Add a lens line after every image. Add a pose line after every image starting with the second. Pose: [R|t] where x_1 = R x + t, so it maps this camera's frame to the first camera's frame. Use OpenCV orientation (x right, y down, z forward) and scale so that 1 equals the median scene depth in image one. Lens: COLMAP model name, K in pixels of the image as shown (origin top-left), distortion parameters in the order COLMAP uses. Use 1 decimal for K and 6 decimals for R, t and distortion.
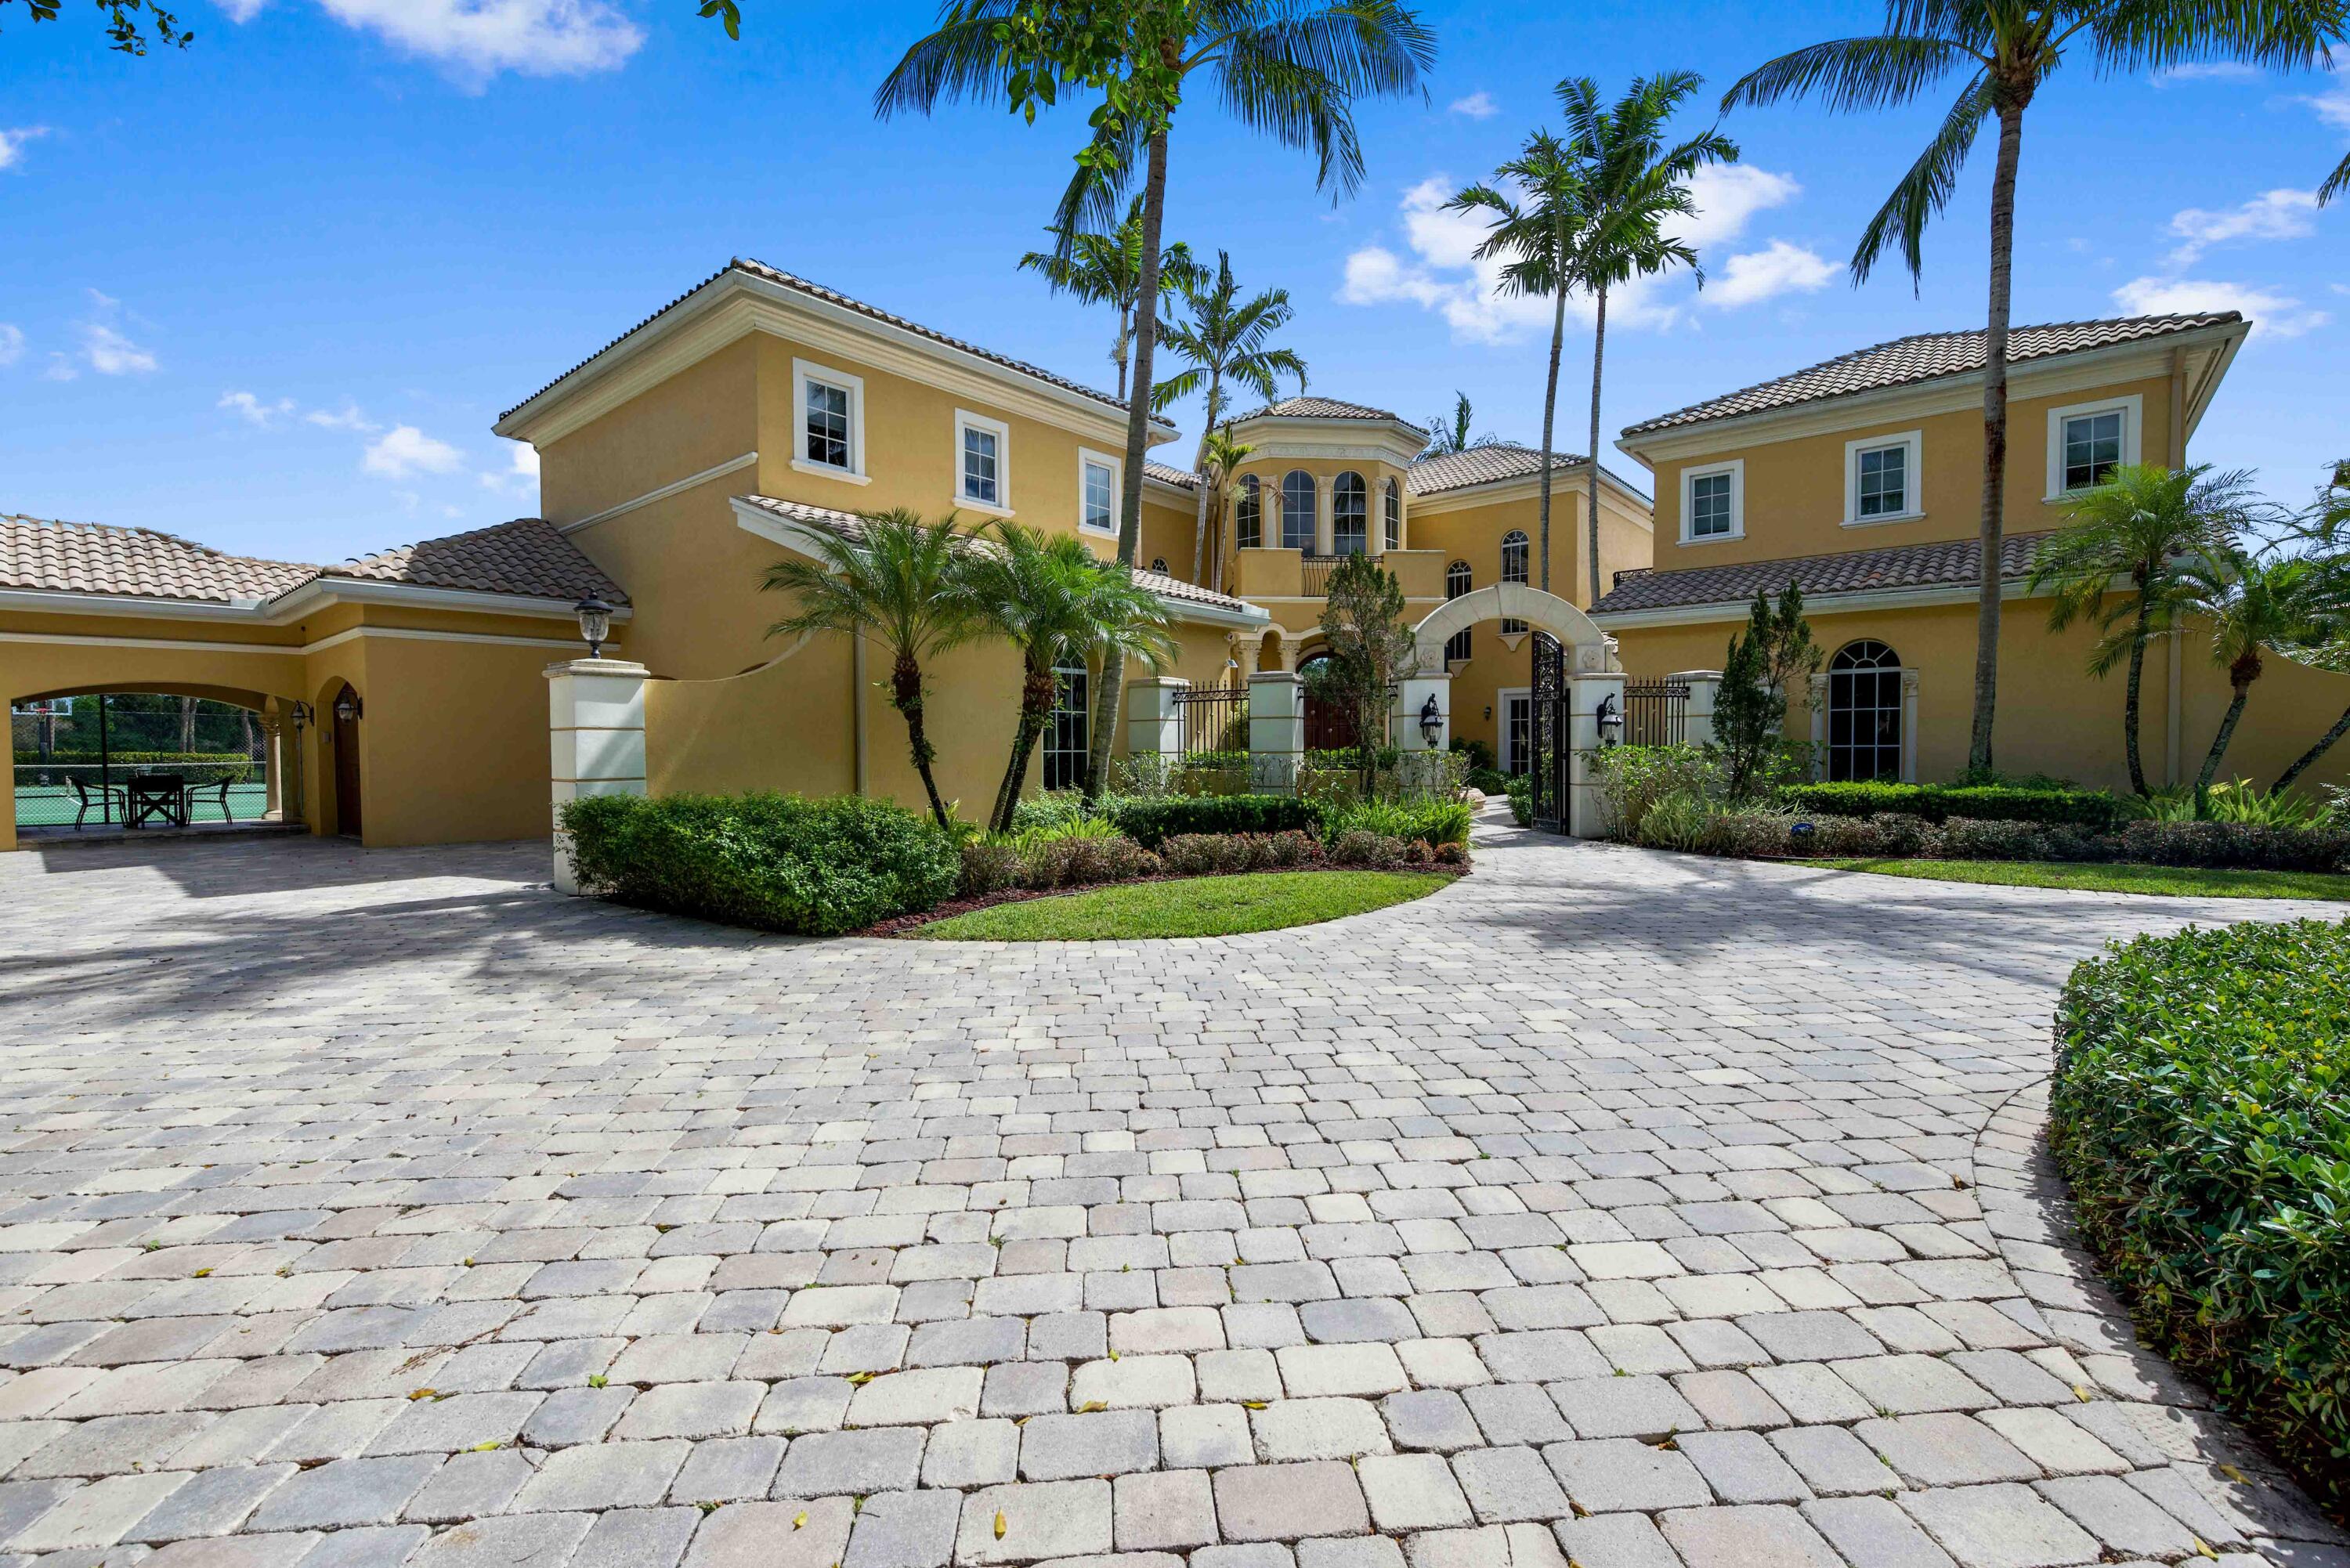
lens RADIAL K [[1053.5, 0, 1175.0], [0, 1053.5, 784.0], [0, 0, 1]] dist [0.000208, 0.000090]
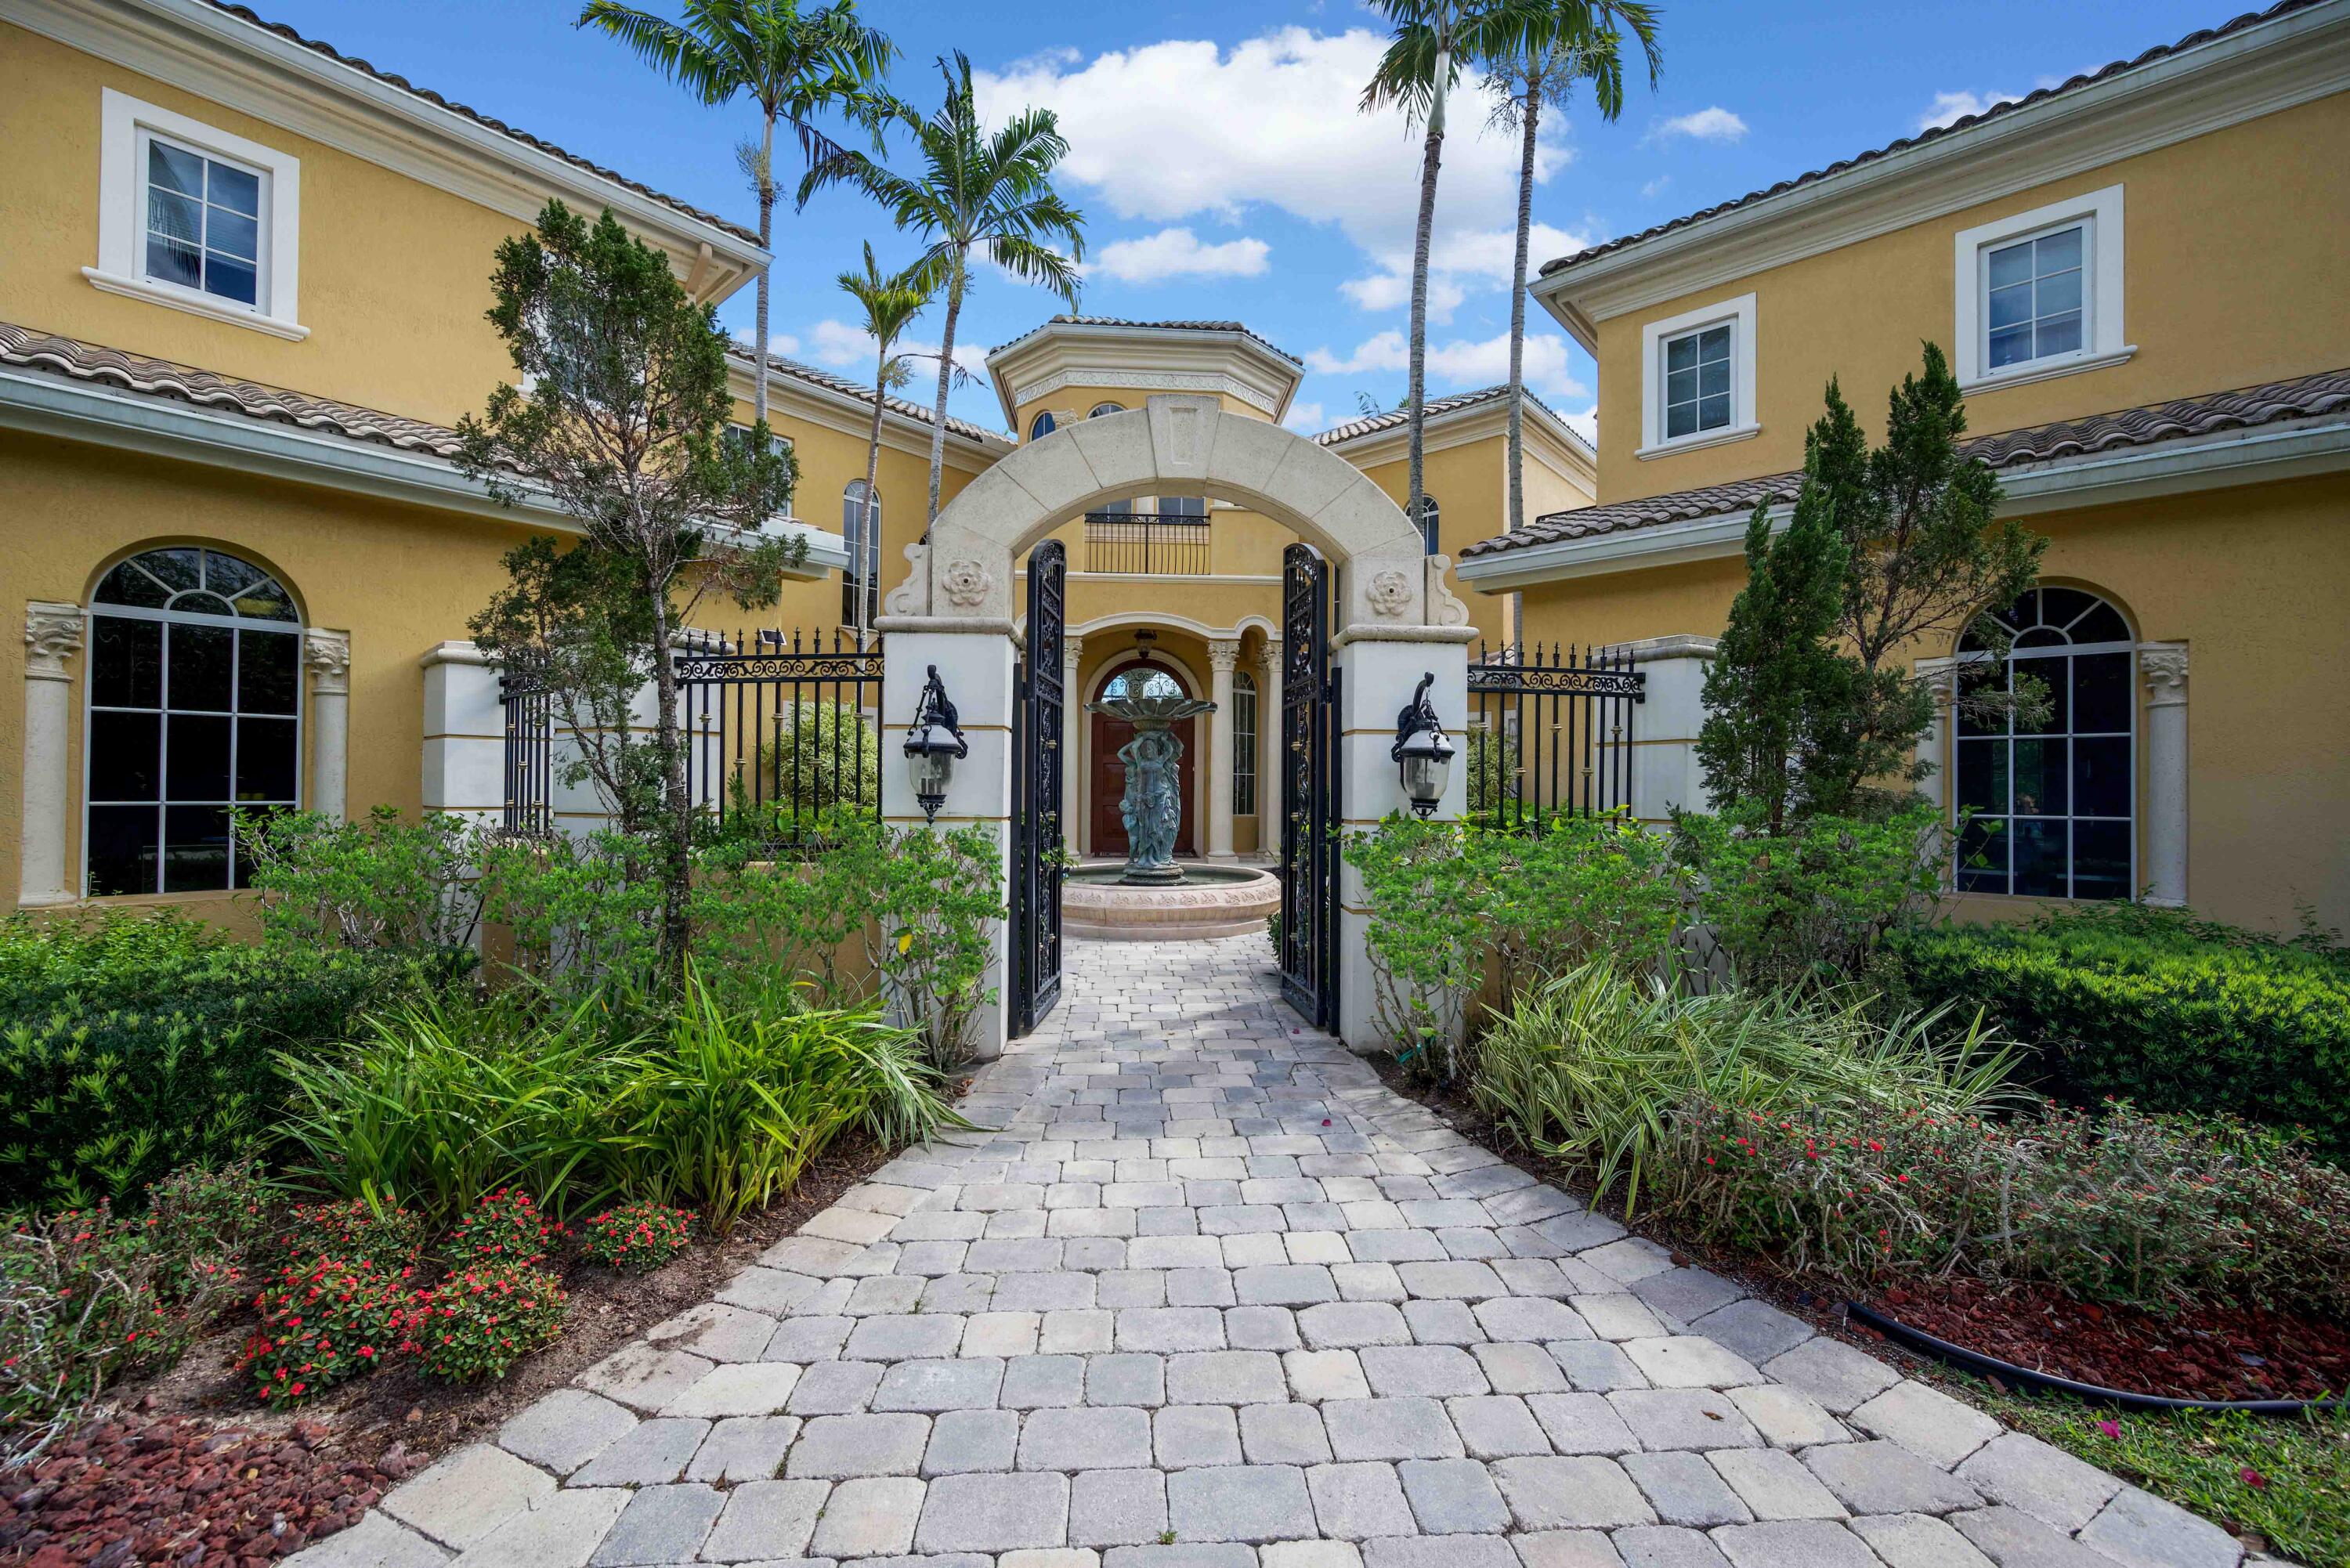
lens RADIAL K [[927.6, 0, 1175.0], [0, 927.6, 784.0], [0, 0, 1]] dist [0.000515, -0.000086]
pose [[0.998938, 0.016923, -0.042859, 0.300069], [-0.018337, 0.999293, -0.032819, -0.030205], [0.042273, 0.033571, 0.998542, 0.588493]]
